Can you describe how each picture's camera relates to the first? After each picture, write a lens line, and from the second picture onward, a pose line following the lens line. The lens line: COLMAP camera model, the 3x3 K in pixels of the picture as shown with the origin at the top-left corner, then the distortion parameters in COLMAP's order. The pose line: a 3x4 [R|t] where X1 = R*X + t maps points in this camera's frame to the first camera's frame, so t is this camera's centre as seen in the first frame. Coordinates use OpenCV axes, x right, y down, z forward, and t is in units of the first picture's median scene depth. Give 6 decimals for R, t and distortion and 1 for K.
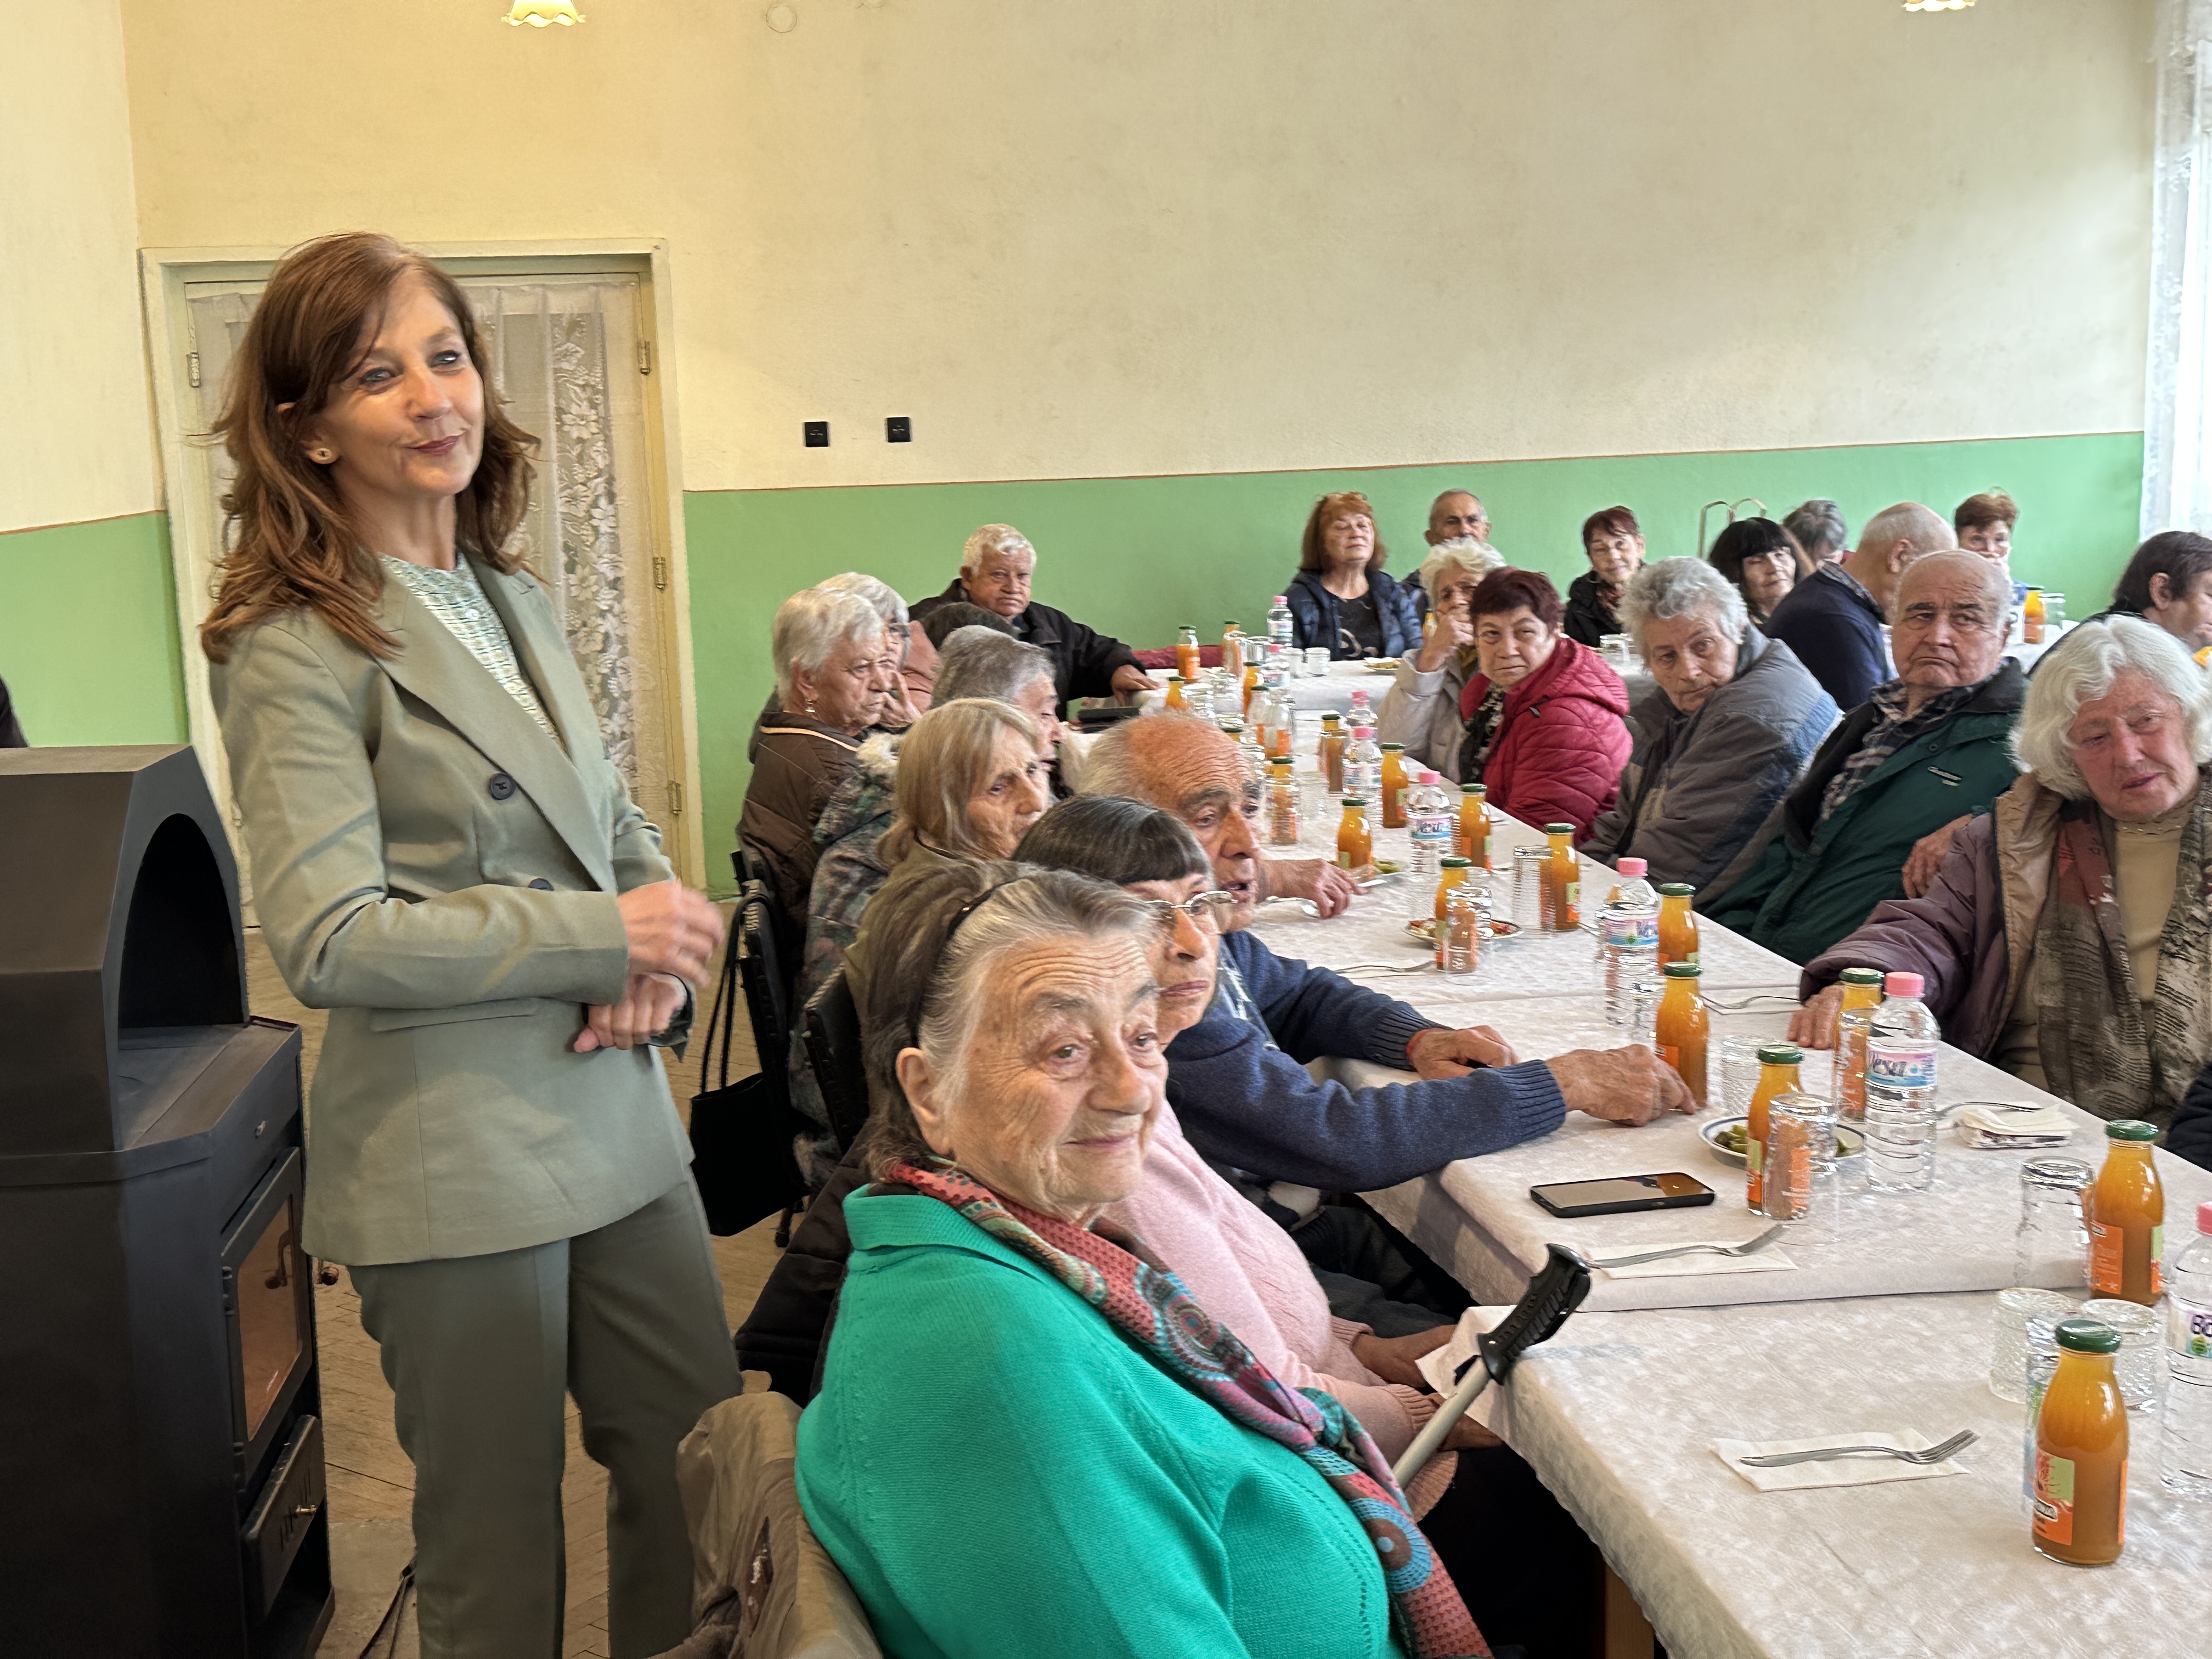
lens RADIAL K [[2562.2, 0, 1138.5], [0, 2562.2, 888.5], [0, 0, 1]] dist [0.053604, 0.000000]
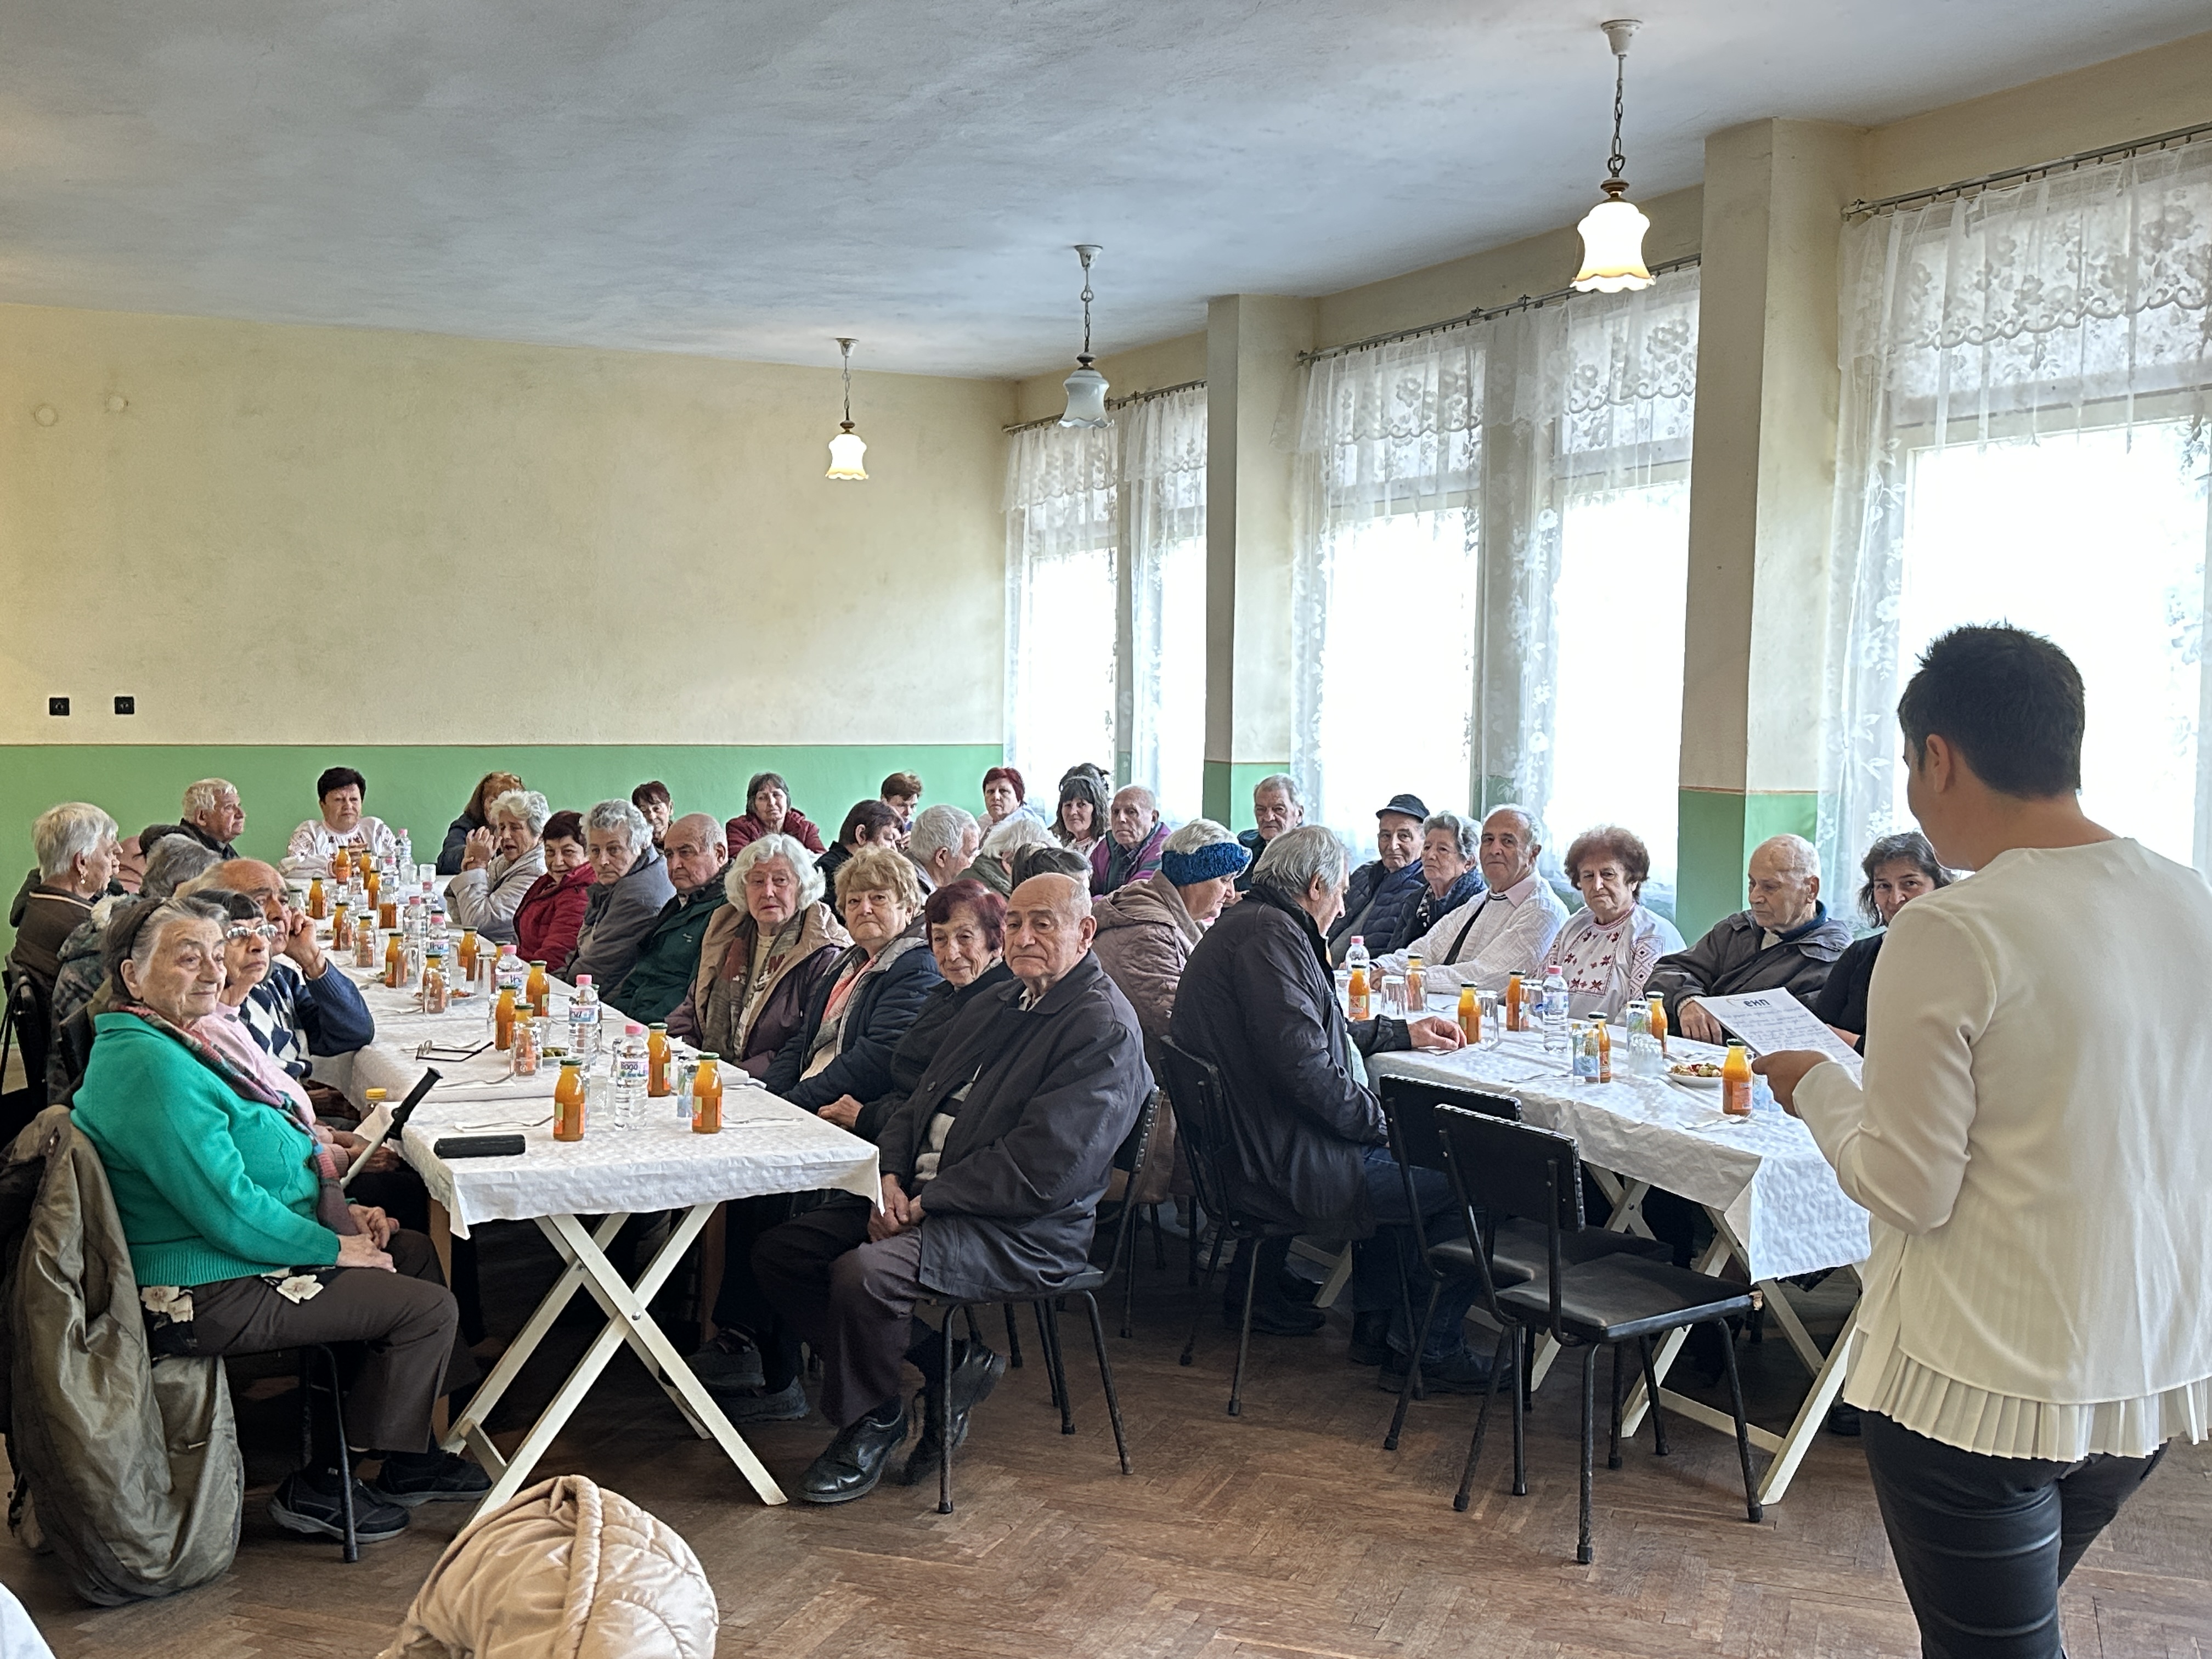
lens RADIAL K [[2380.7, 0, 1109.3], [0, 2380.7, 836.3], [0, 0, 1]] dist [0.031175, 0.000000]
pose [[0.954160, 0.027796, 0.298004, 0.031220], [0.009418, 0.992397, -0.122720, 0.055585], [-0.299149, 0.119901, 0.946643, -0.379564]]
